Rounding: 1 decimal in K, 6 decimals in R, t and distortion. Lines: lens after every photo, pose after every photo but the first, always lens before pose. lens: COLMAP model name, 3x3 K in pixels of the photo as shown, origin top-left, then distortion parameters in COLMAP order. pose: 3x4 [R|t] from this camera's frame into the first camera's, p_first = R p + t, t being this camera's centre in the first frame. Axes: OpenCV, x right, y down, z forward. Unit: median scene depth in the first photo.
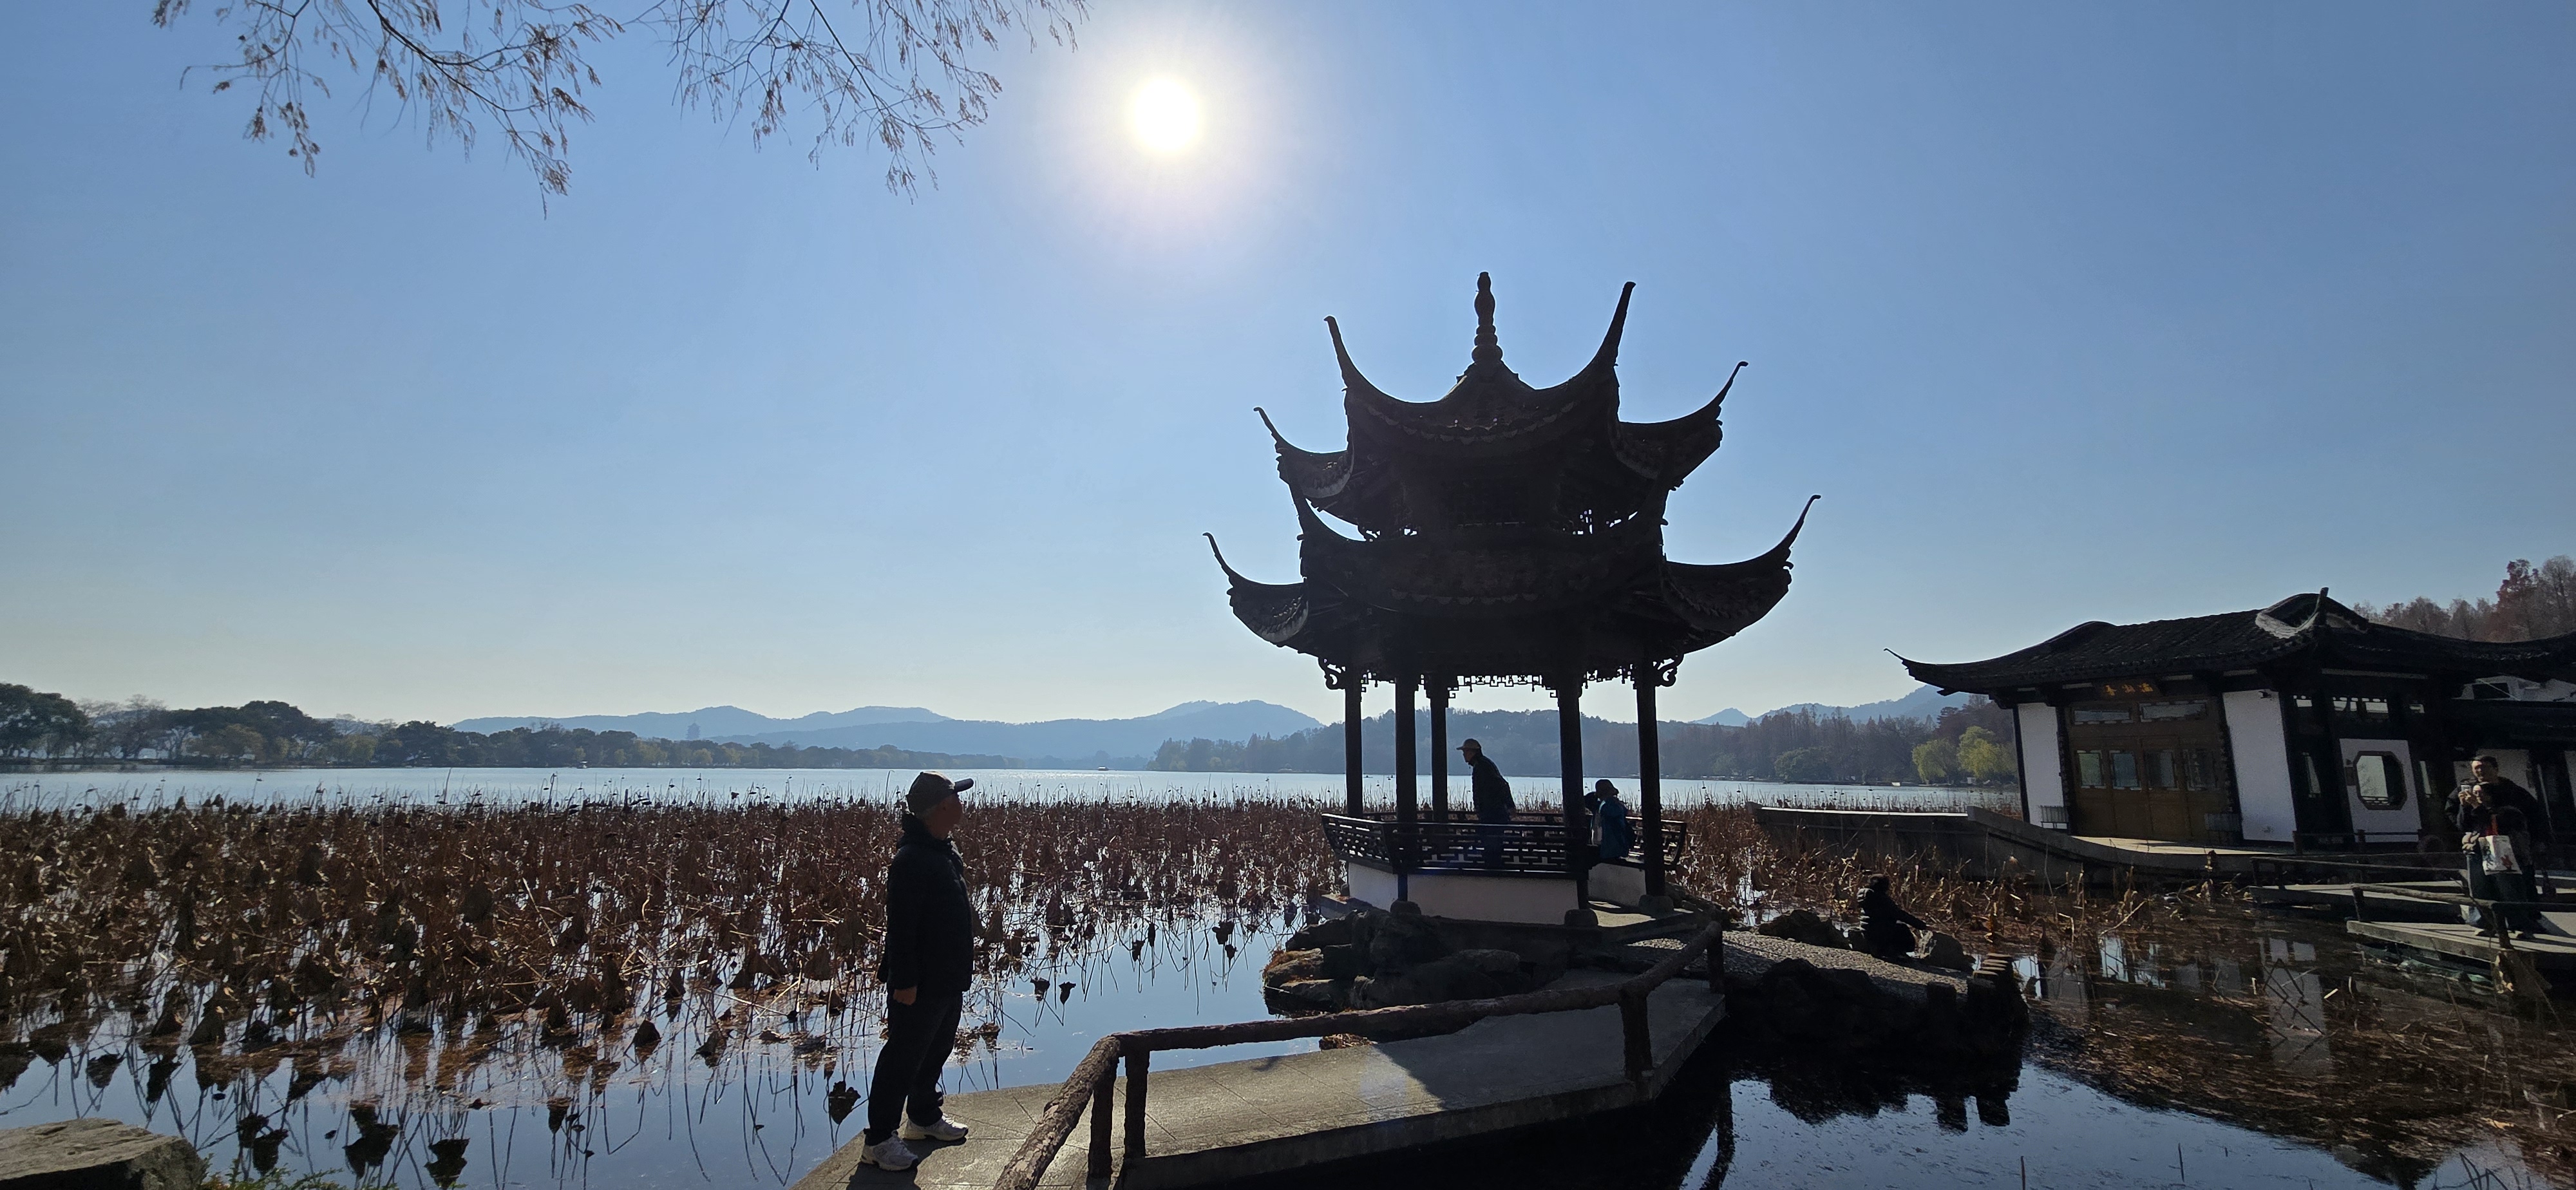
lens RADIAL K [[1046.5, 0, 1275.3], [0, 1046.5, 594.7], [0, 0, 1]] dist [-0.002361, 0.000506]
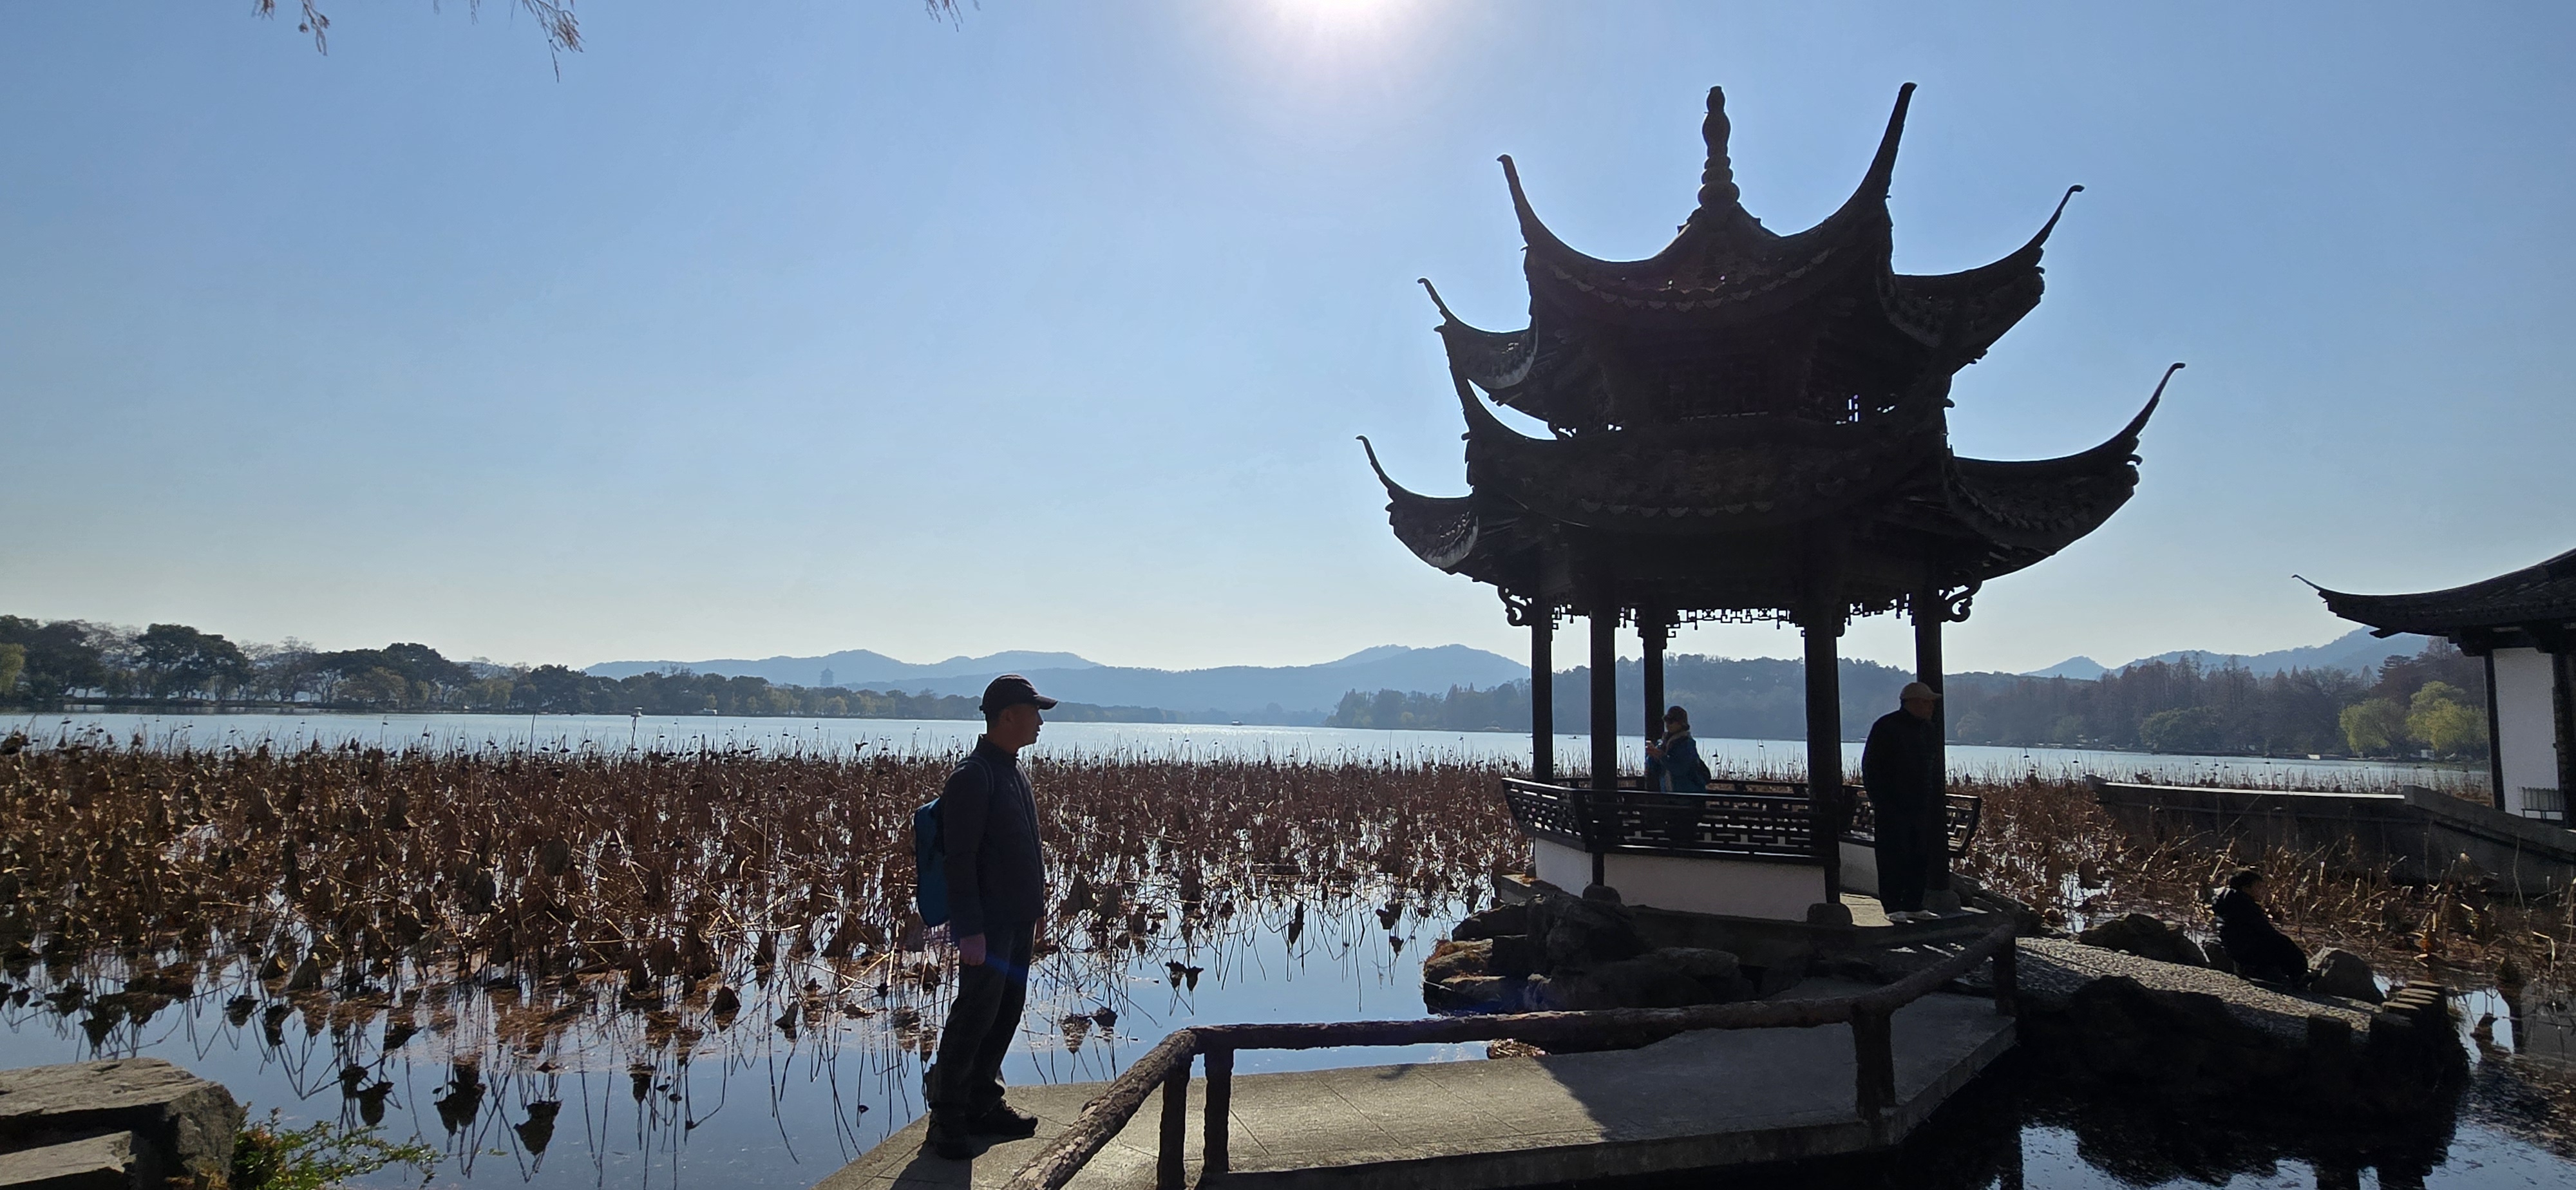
lens RADIAL K [[1251.3, 0, 1276.4], [0, 1251.3, 595.5], [0, 0, 1]] dist [0.000260, -0.002334]
pose [[0.987050, -0.004245, -0.160359, 0.029424], [0.014059, 0.998093, 0.060112, 0.006544], [0.159798, -0.061588, 0.985227, 0.018532]]
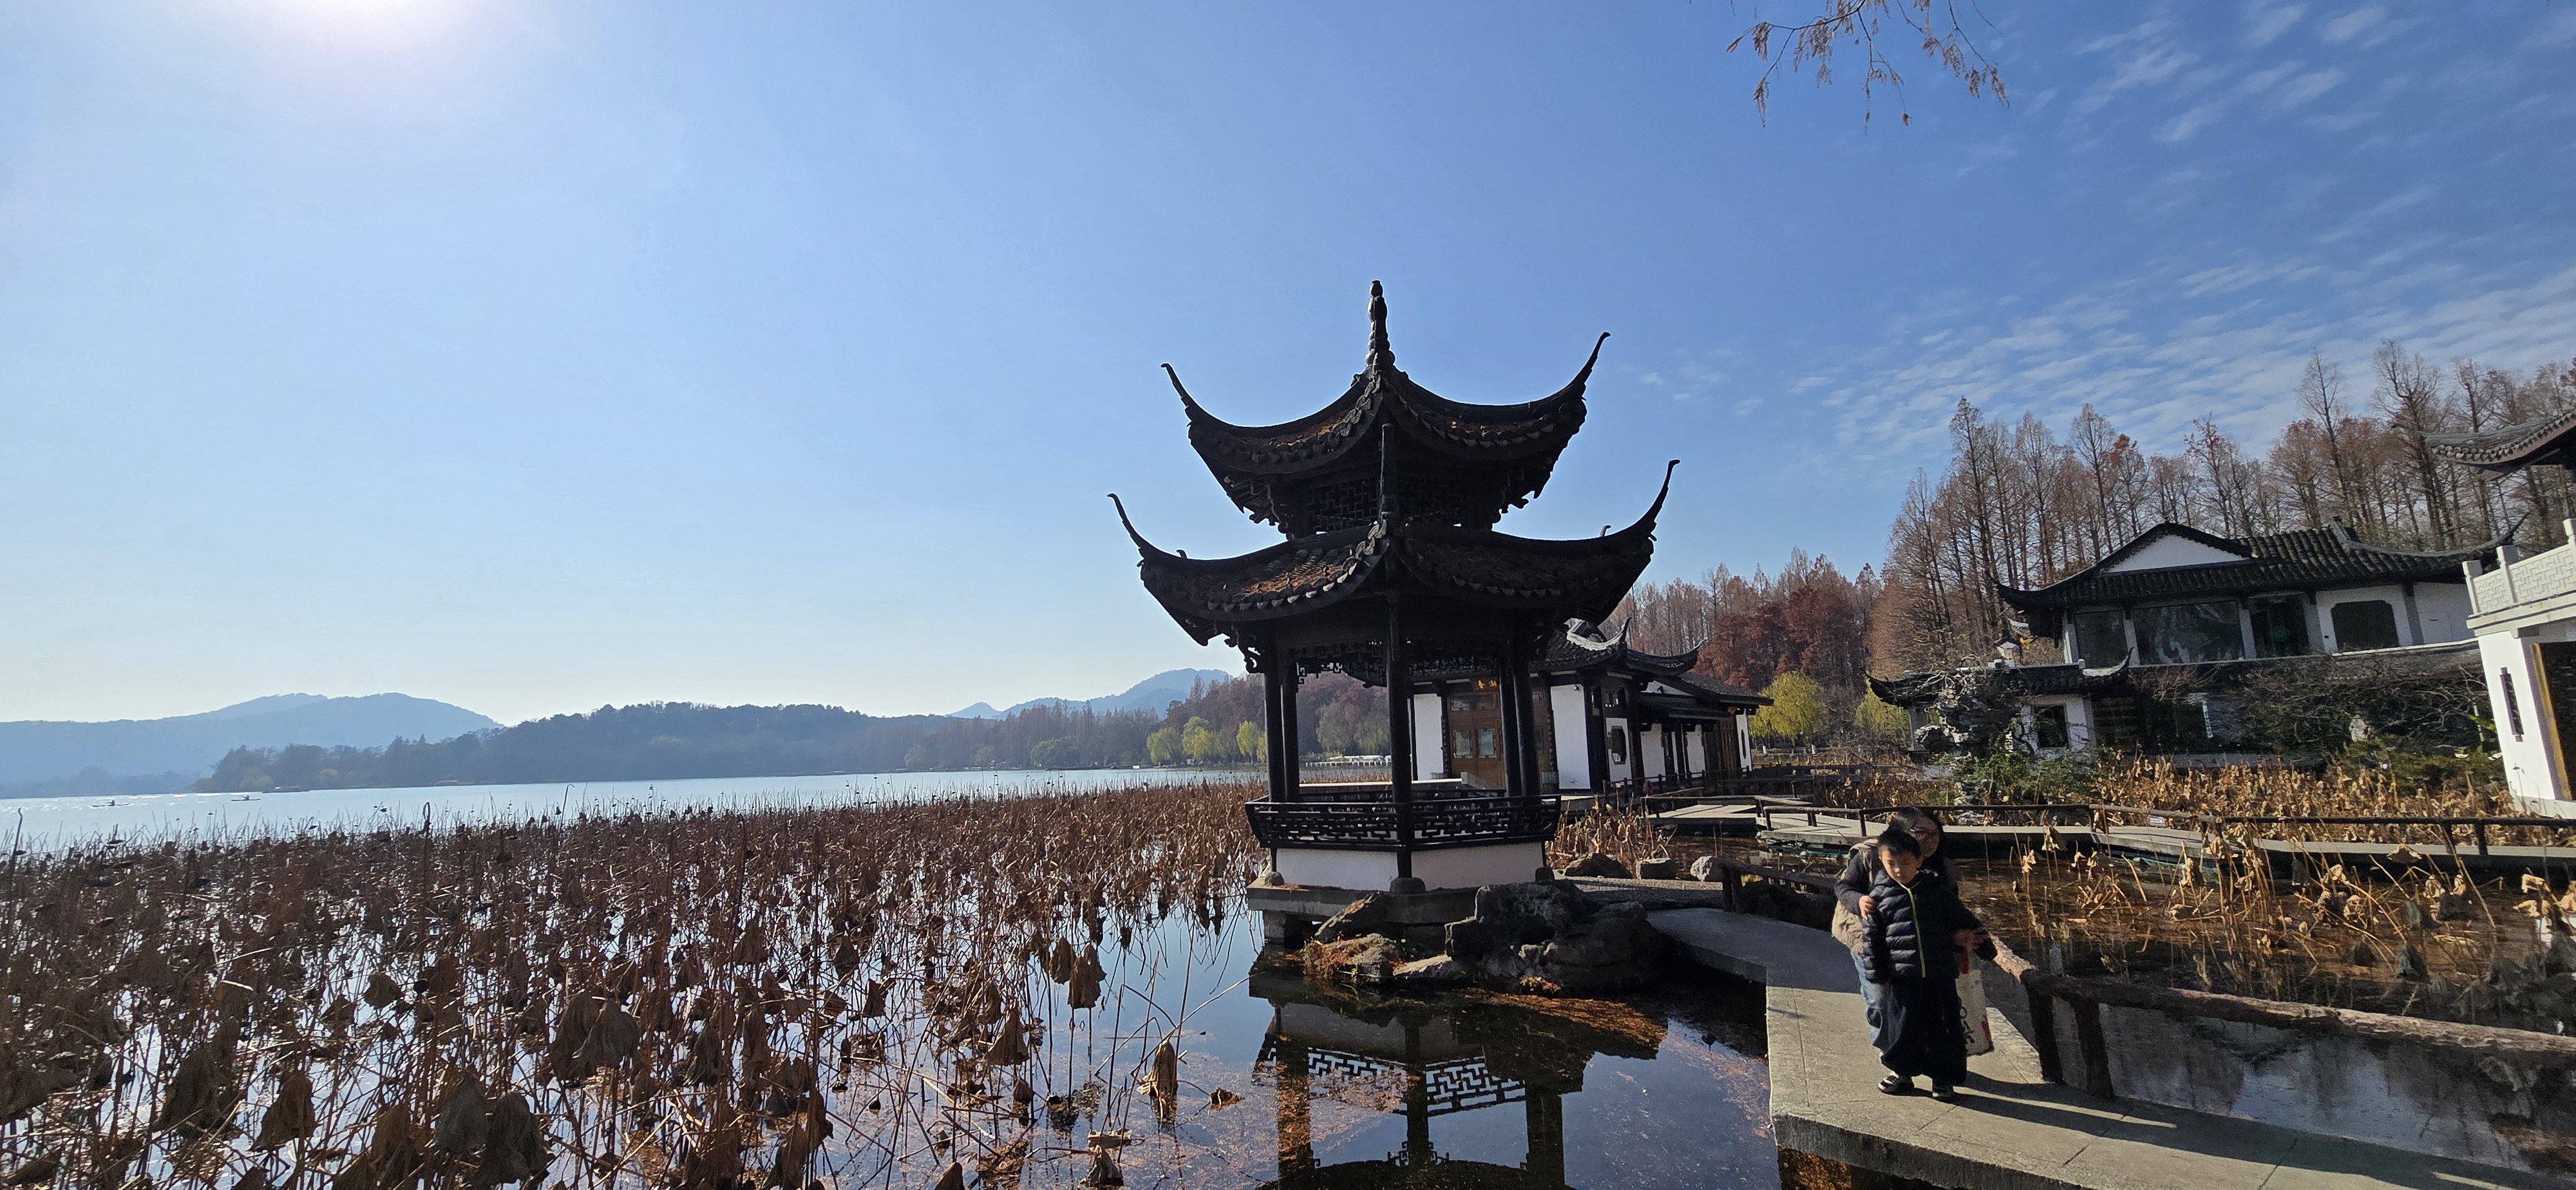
lens RADIAL K [[1046.5, 0, 1269.6], [0, 1046.5, 597.9], [0, 0, 1]] dist [-0.002361, 0.000506]
pose [[0.782636, 0.059456, 0.619634, -0.578700], [-0.064714, 0.997806, -0.014005, 0.036652], [-0.619107, -0.029138, 0.784766, 0.254632]]
